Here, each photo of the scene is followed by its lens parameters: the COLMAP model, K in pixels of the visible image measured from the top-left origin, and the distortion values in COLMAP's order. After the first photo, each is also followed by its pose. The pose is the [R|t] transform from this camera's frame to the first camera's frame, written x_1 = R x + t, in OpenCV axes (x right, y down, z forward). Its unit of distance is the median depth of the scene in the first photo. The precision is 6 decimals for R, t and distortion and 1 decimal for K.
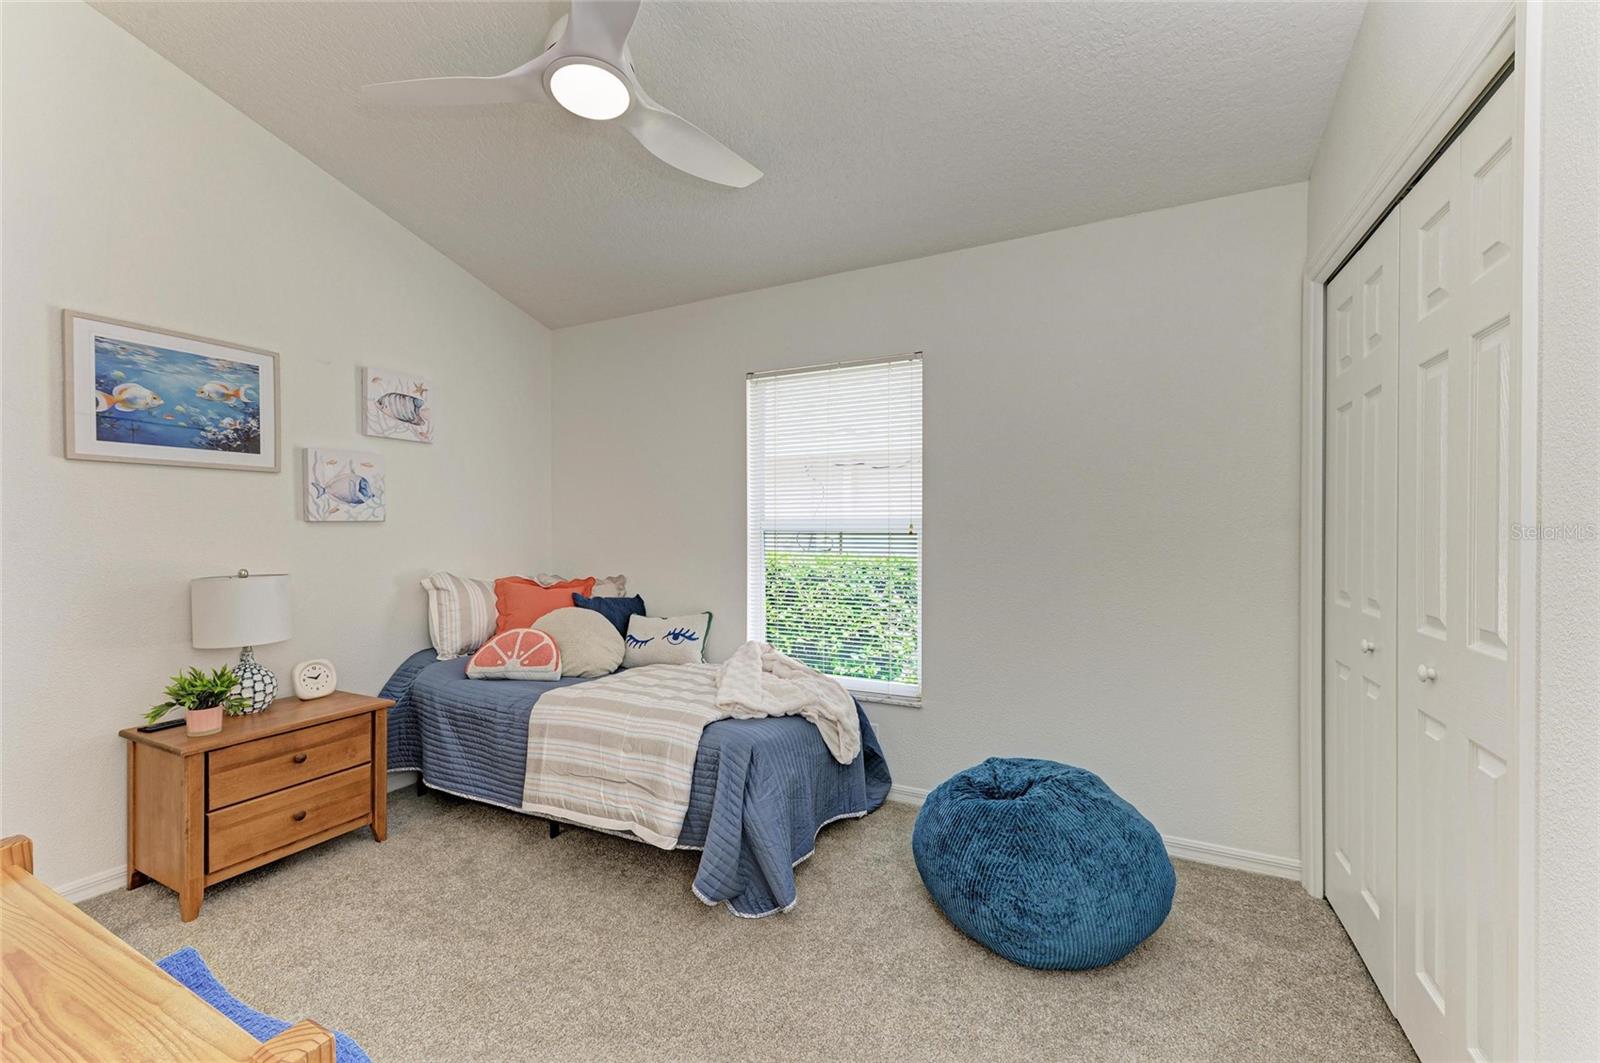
lens RADIAL K [[637.8, 0, 795.8], [0, 637.8, 532.1], [0, 0, 1]] dist [0.003435, -0.000347]
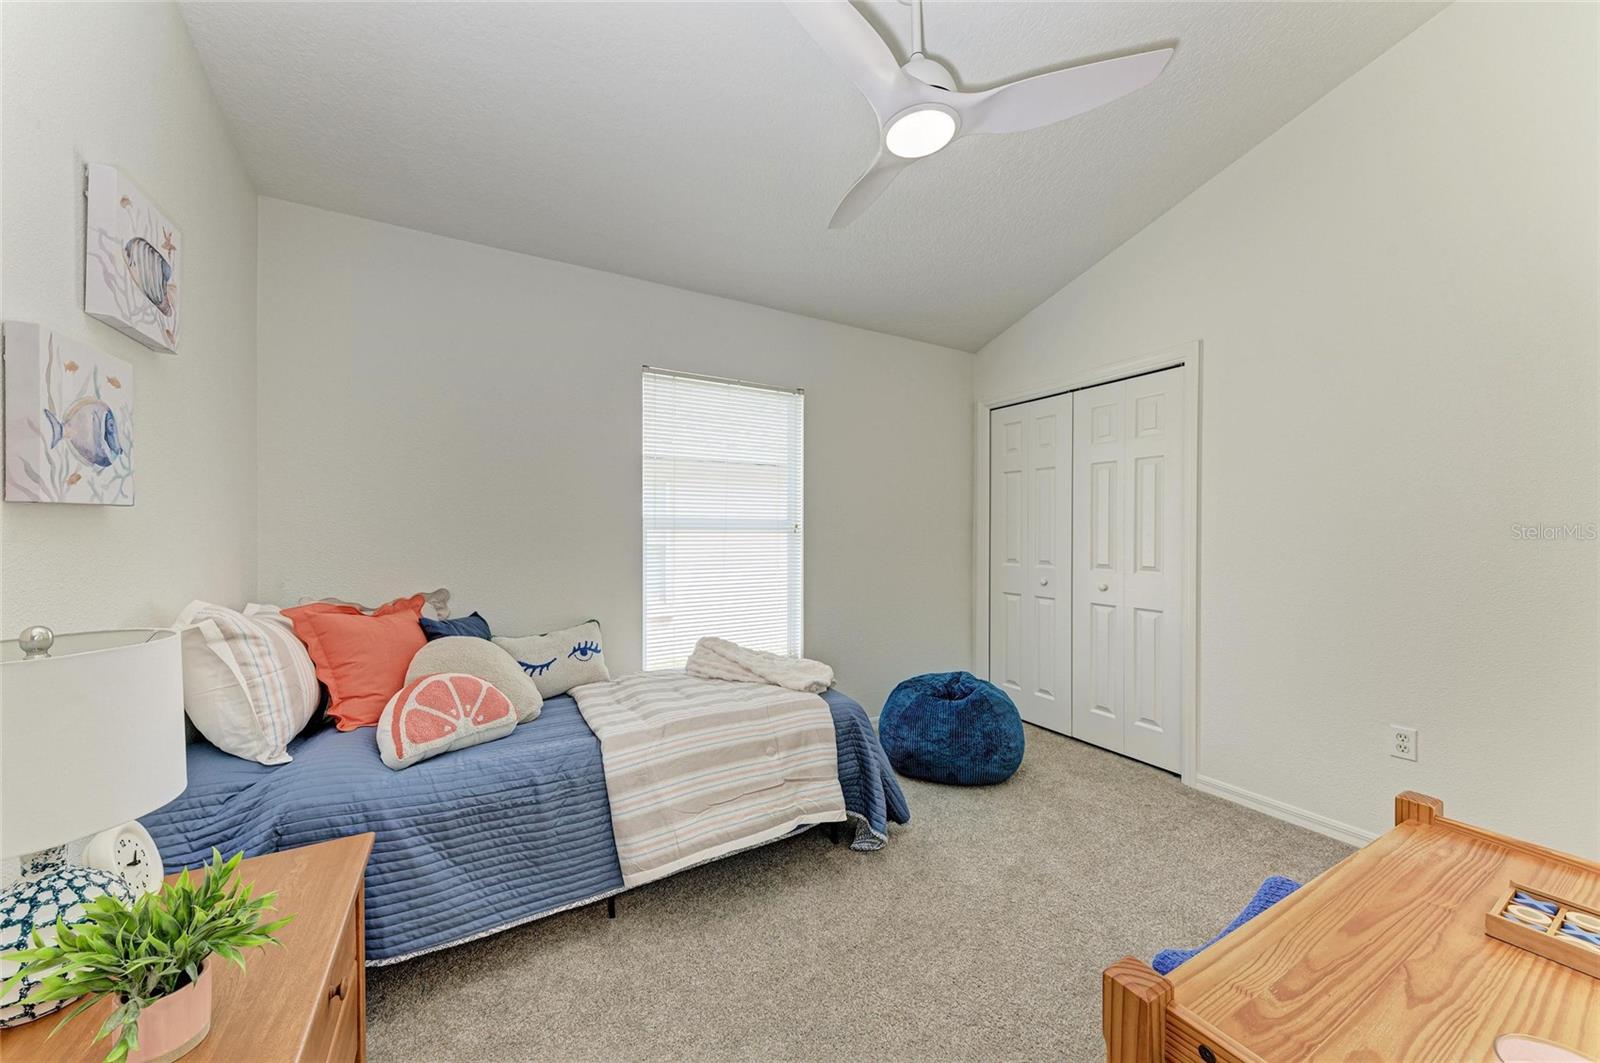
lens RADIAL K [[575.4, 0, 793.3], [0, 575.4, 532.5], [0, 0, 1]] dist [0.005901, 0.000016]
pose [[0.551404, -0.001664, 0.834236, -0.849537], [-0.001134, 0.999996, 0.002744, 0.000335], [-0.834237, -0.002459, 0.551400, 0.417864]]
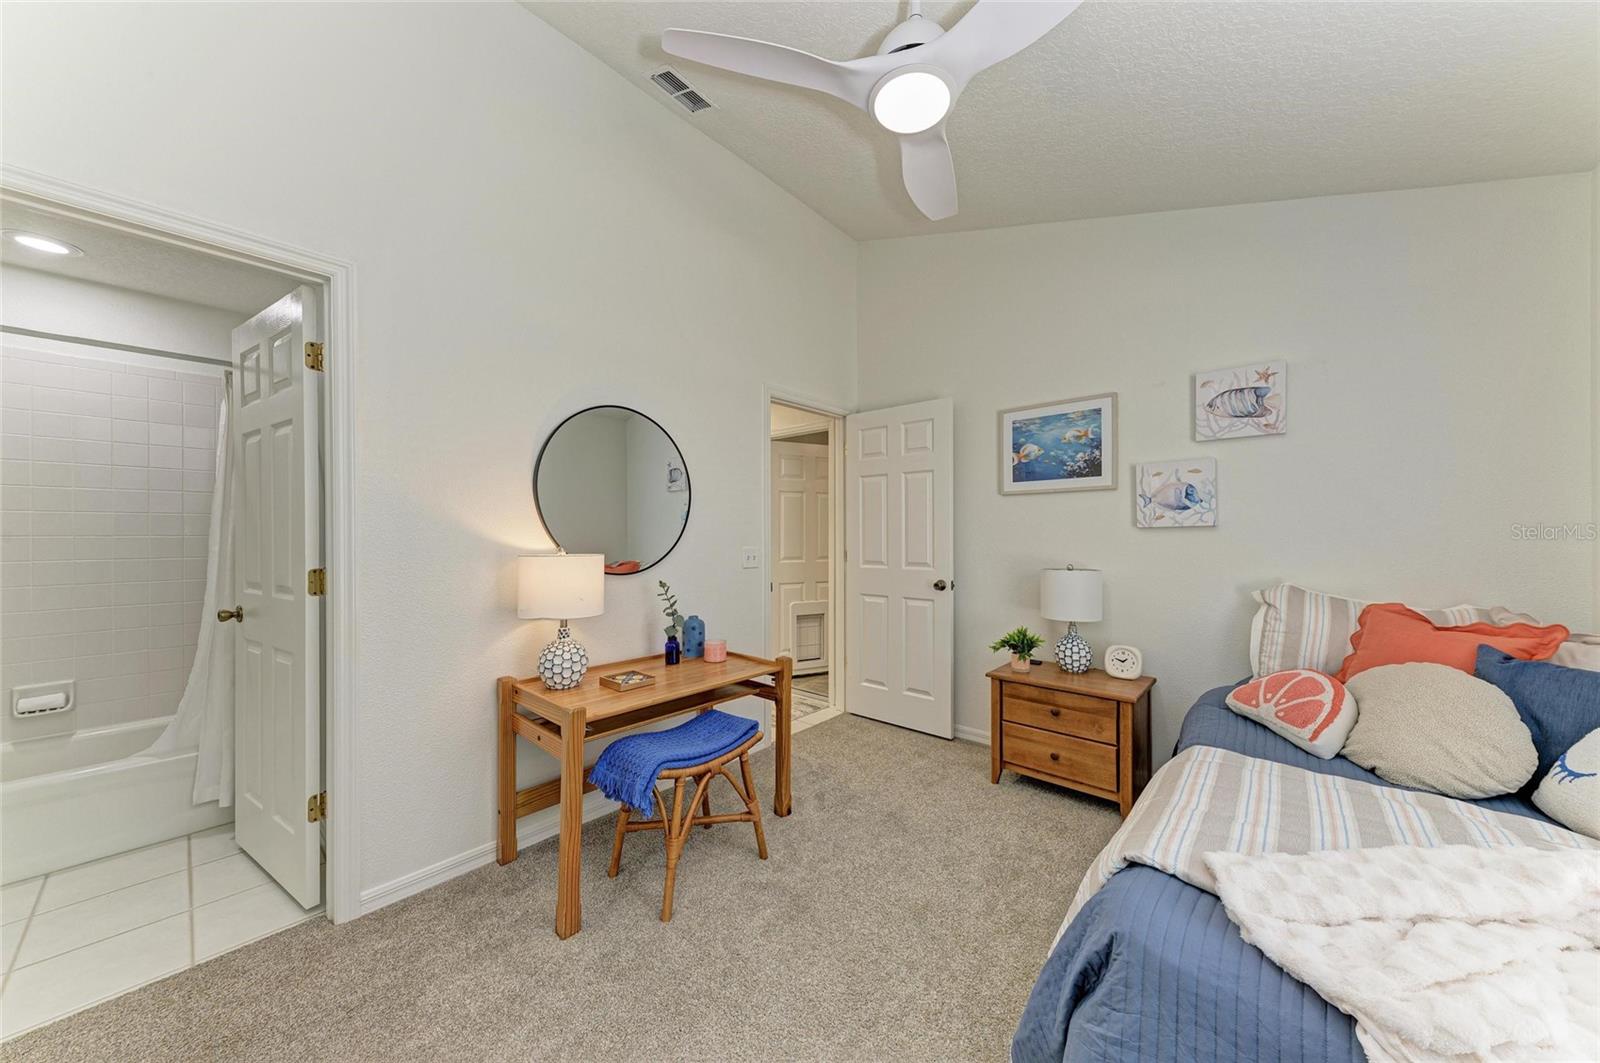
lens RADIAL K [[539.2, 0, 799.7], [0, 539.2, 537.8], [0, 0, 1]] dist [0.001883, 0.000021]
pose [[-0.262172, 0.003912, -0.965013, 0.366010], [-0.002221, 0.999987, 0.004658, -0.001838], [0.965018, 0.003364, -0.262160, 0.702455]]
